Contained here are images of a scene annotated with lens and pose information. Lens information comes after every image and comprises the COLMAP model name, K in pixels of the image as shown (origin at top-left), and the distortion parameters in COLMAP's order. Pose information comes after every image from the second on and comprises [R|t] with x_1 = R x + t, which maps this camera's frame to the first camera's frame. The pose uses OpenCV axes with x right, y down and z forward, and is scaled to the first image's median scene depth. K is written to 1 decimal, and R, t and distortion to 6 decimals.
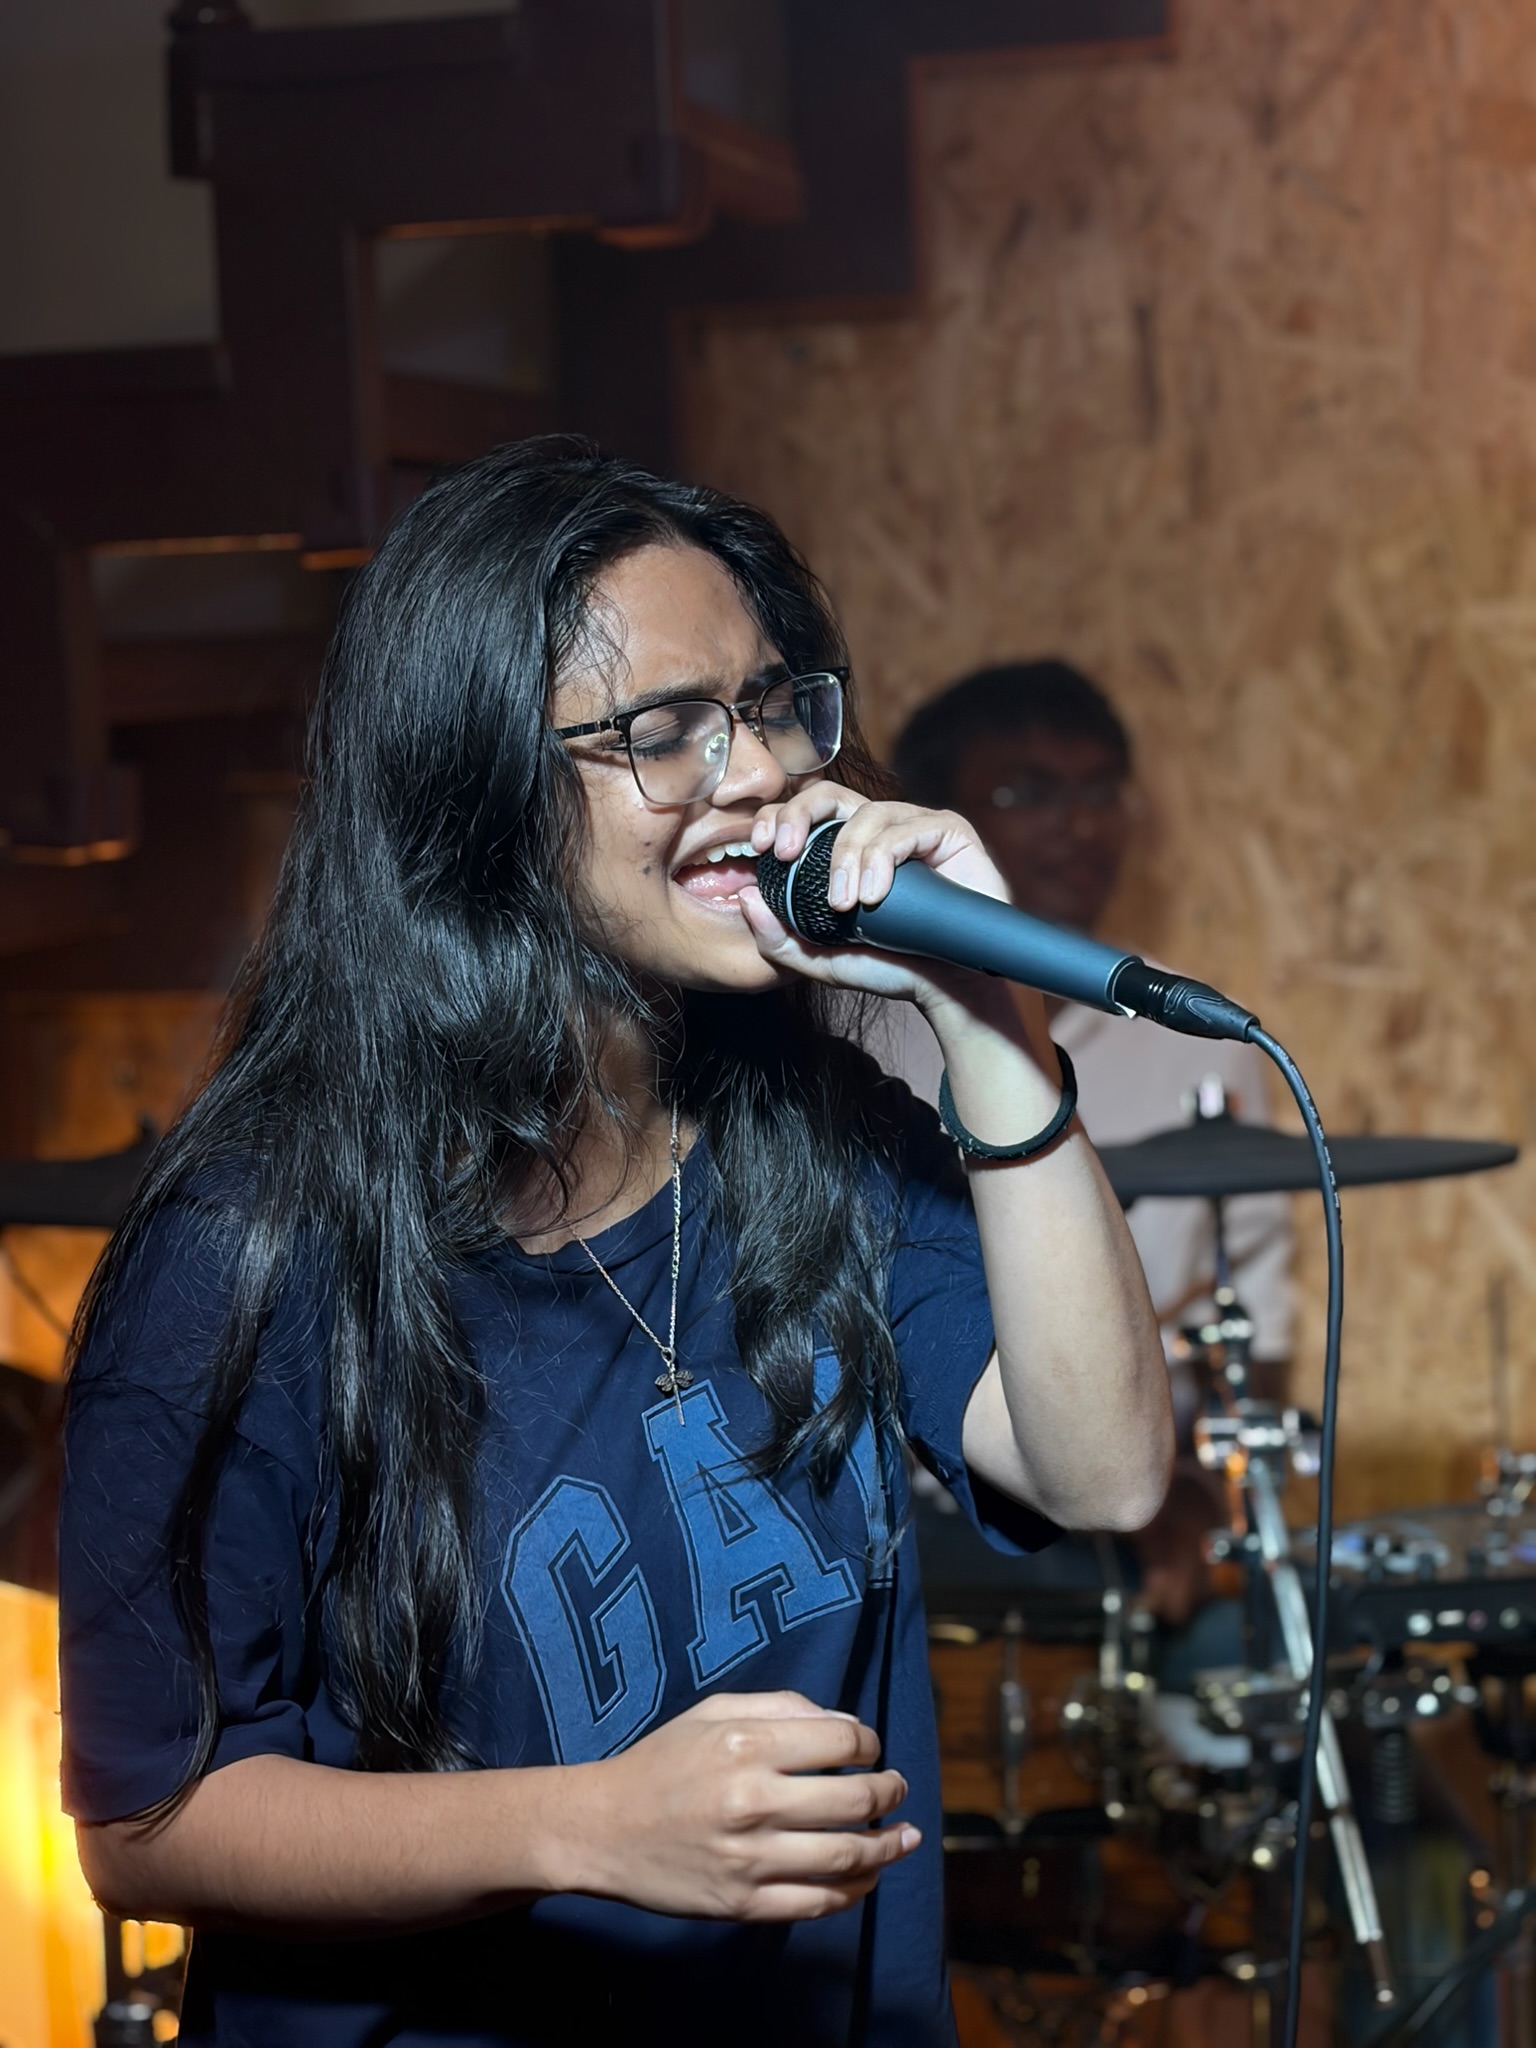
lens RADIAL K [[3924.7, 0, 752.7], [0, 3924.7, 1024.6], [0, 0, 1]] dist [0.216596, 0.000000]
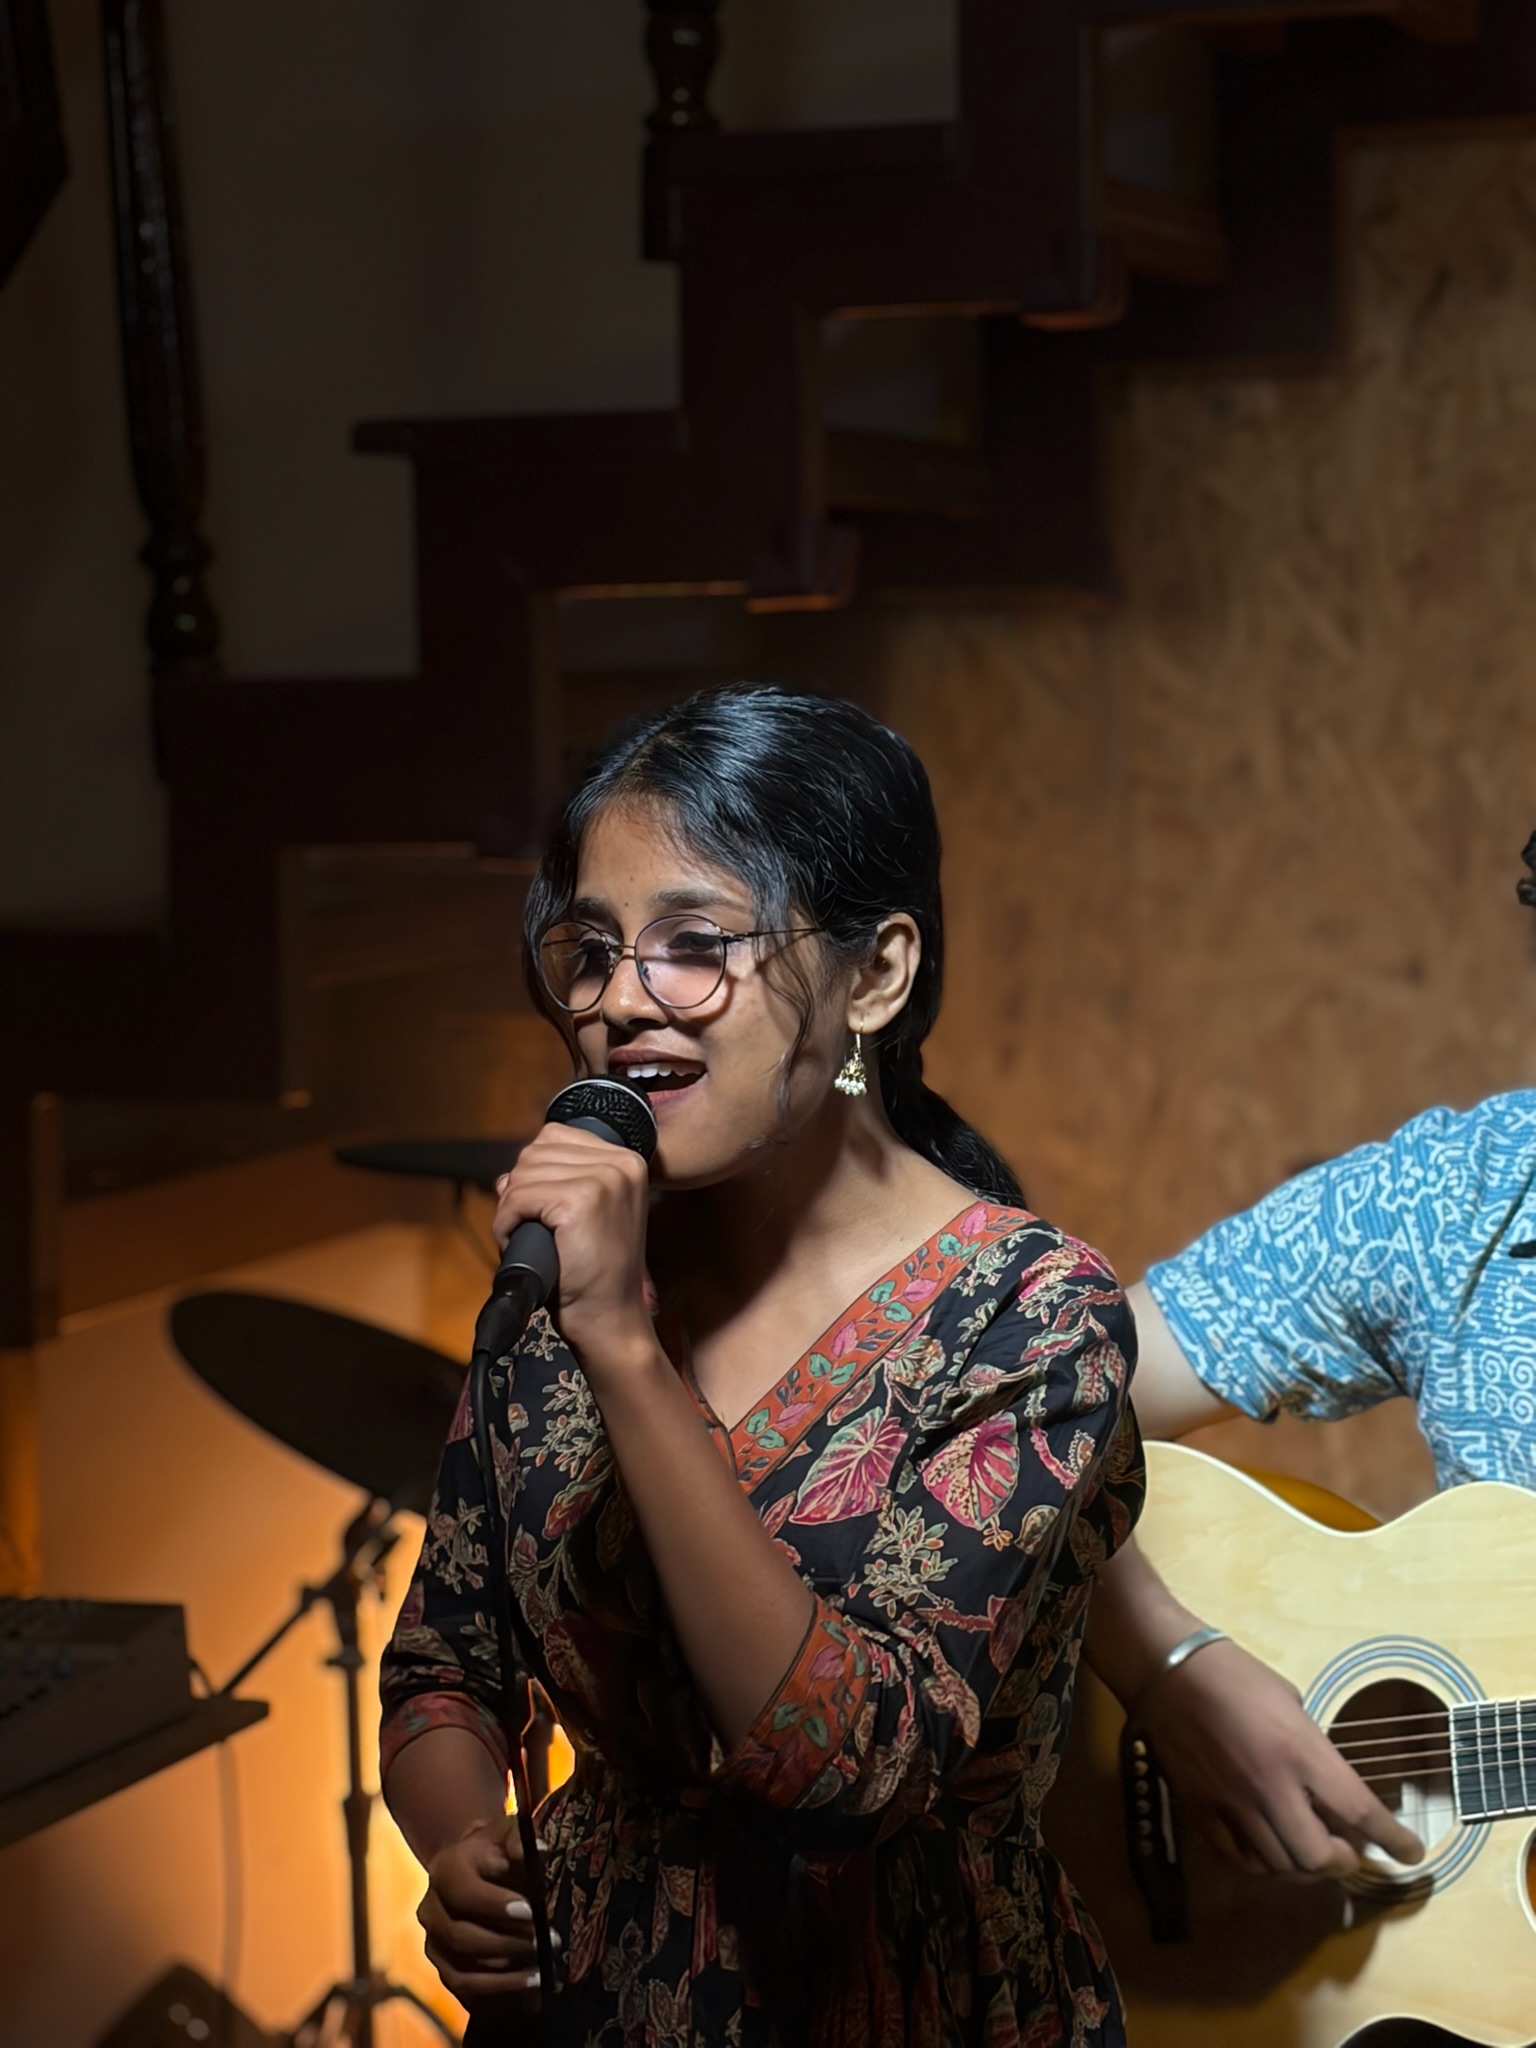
lens RADIAL K [[4895.9, 0, 765.7], [0, 4895.9, 1028.4], [0, 0, 1]] dist [0.239191, 0.000000]
pose [[0.995283, 0.028306, -0.092794, 0.017563], [-0.030701, 0.999229, -0.024485, 0.027293], [0.092029, 0.027218, 0.995384, -0.288100]]
